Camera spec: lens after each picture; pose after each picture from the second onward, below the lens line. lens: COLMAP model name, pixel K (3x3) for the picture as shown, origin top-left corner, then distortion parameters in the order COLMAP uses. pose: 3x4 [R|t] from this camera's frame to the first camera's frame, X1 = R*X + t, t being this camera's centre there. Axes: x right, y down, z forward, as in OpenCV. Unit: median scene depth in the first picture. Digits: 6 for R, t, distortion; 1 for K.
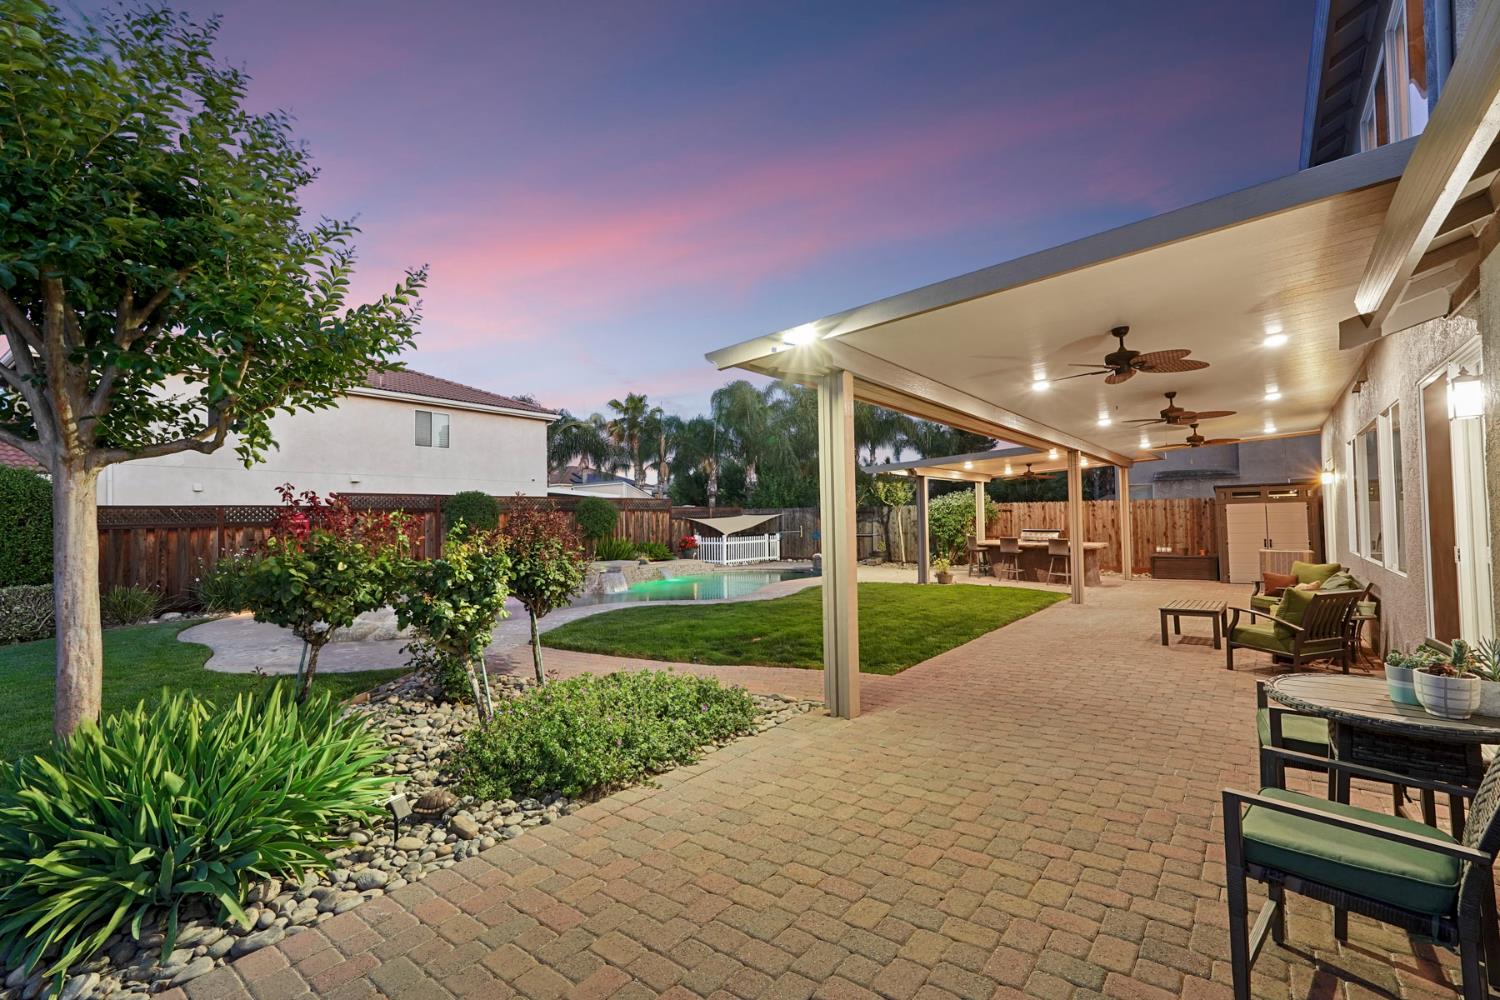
lens RADIAL K [[668.2, 0, 750.0], [0, 668.2, 500.0], [0, 0, 1]] dist [-0.001547, -0.000234]
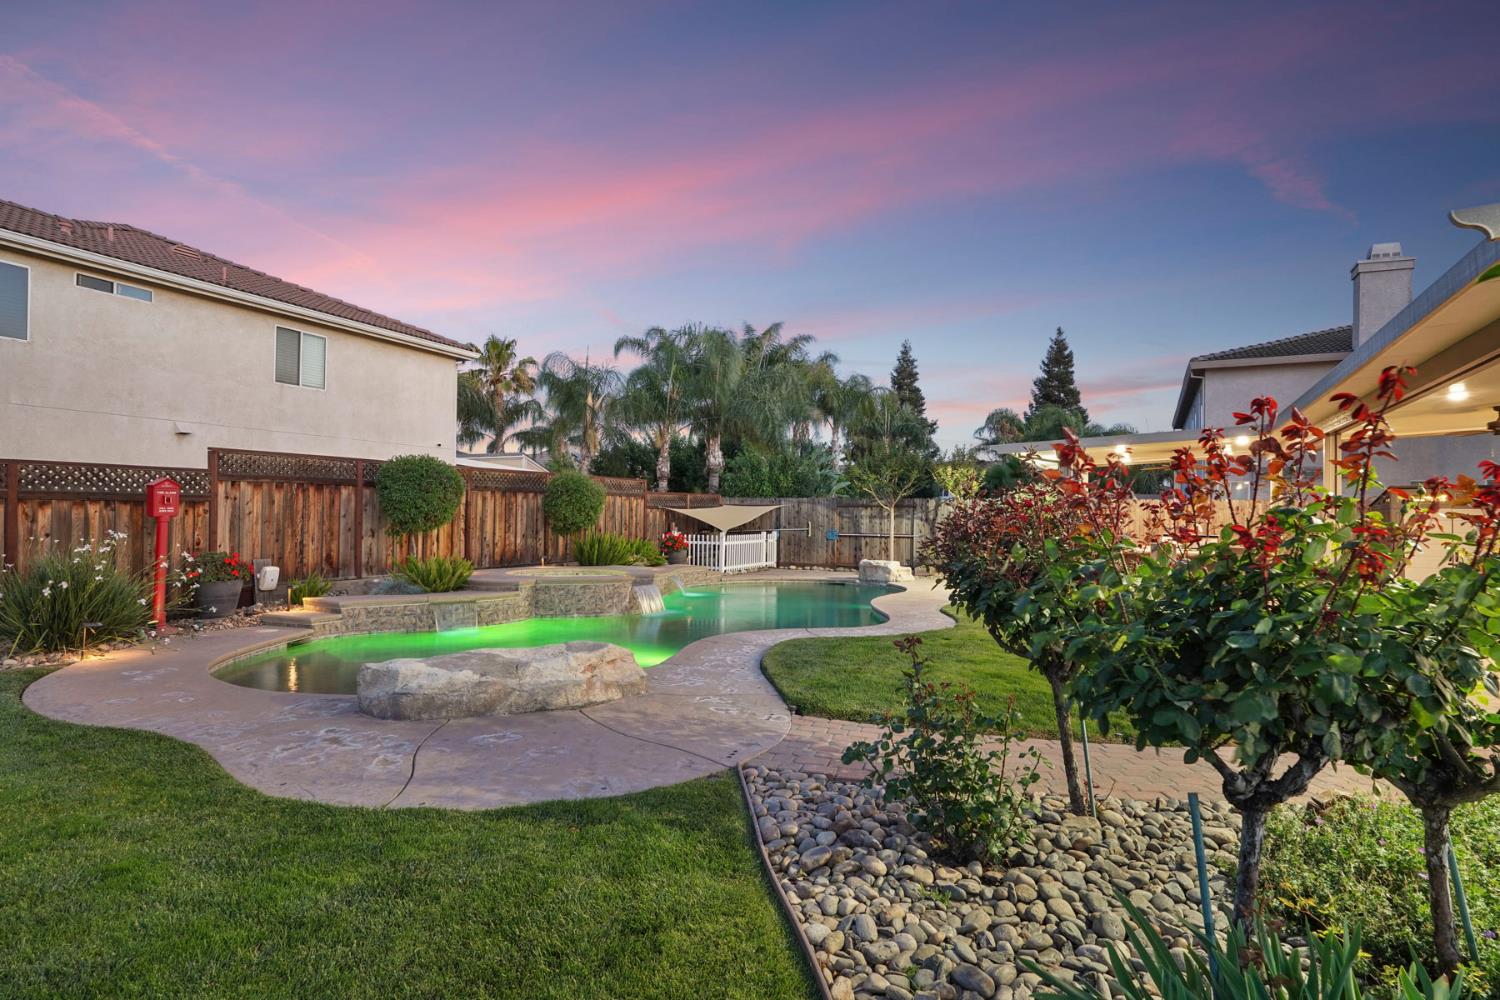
lens RADIAL K [[820.8, 0, 750.0], [0, 820.8, 500.0], [0, 0, 1]] dist [-0.000568, 0.000145]
pose [[0.976637, 0.030013, 0.212791, -0.199032], [-0.032496, 0.999438, 0.008181, 0.009343], [-0.212426, -0.014905, 0.977063, 0.118852]]
